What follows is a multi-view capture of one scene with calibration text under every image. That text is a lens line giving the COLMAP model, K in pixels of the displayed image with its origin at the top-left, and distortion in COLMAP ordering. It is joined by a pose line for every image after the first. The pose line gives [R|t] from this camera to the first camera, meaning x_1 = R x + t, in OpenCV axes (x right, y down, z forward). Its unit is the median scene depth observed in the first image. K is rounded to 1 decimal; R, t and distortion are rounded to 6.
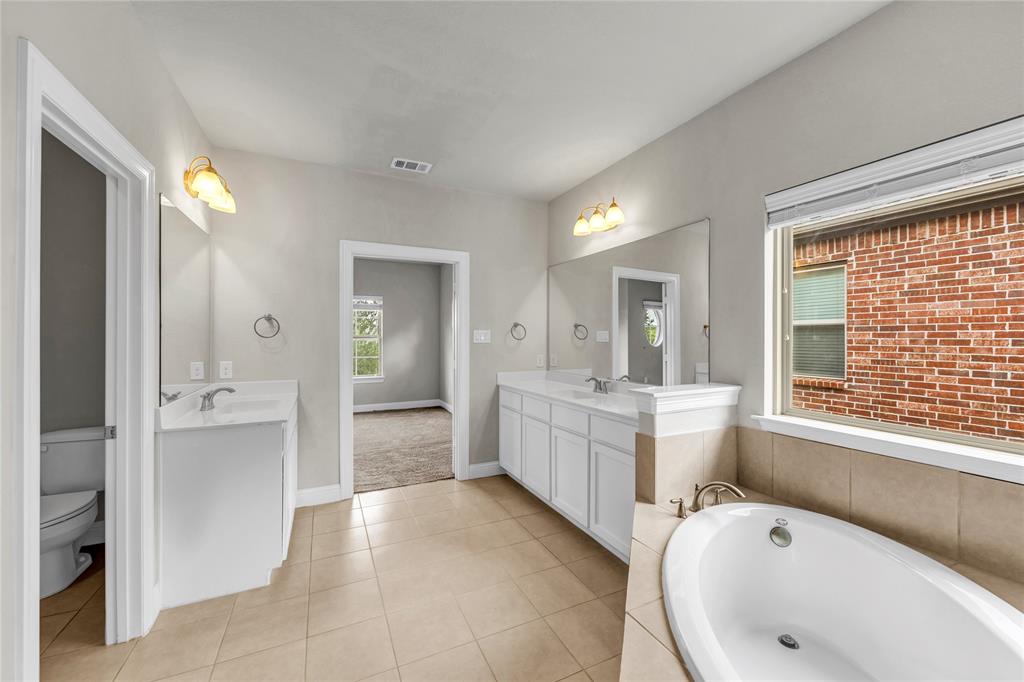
lens RADIAL K [[411.3, 0, 516.7], [0, 411.3, 338.0], [0, 0, 1]] dist [-0.001734, -0.000014]
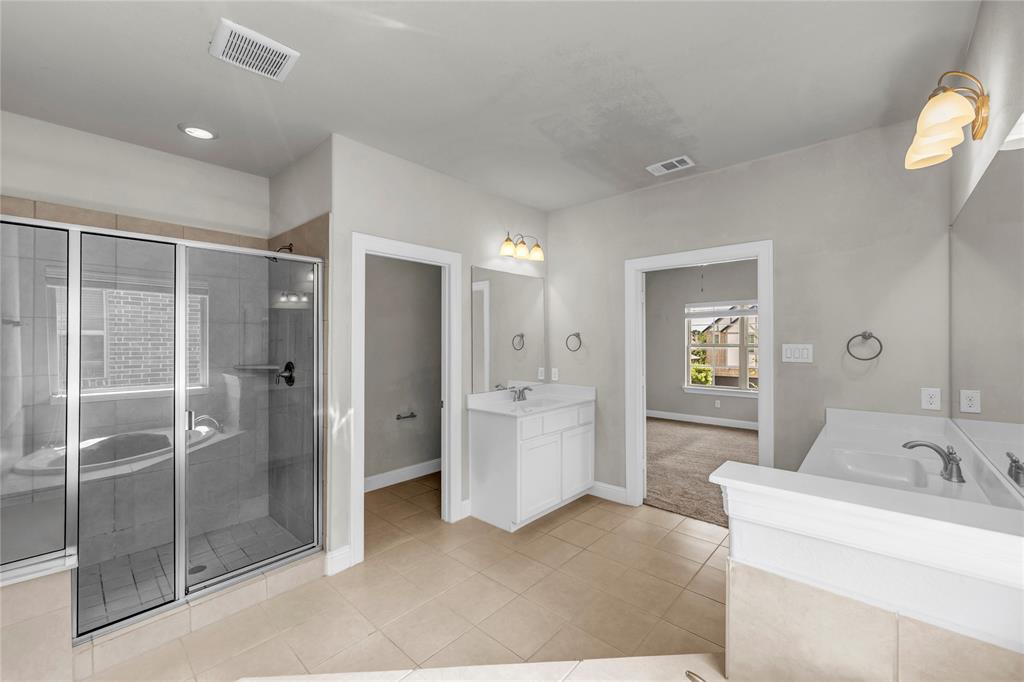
lens RADIAL K [[411.3, 0, 516.7], [0, 411.3, 338.0], [0, 0, 1]] dist [-0.001734, -0.000014]
pose [[0.362729, -0.010580, -0.931834, 0.479227], [-0.000583, 0.999933, -0.011580, -0.025208], [0.931894, 0.004744, 0.362699, 0.355043]]
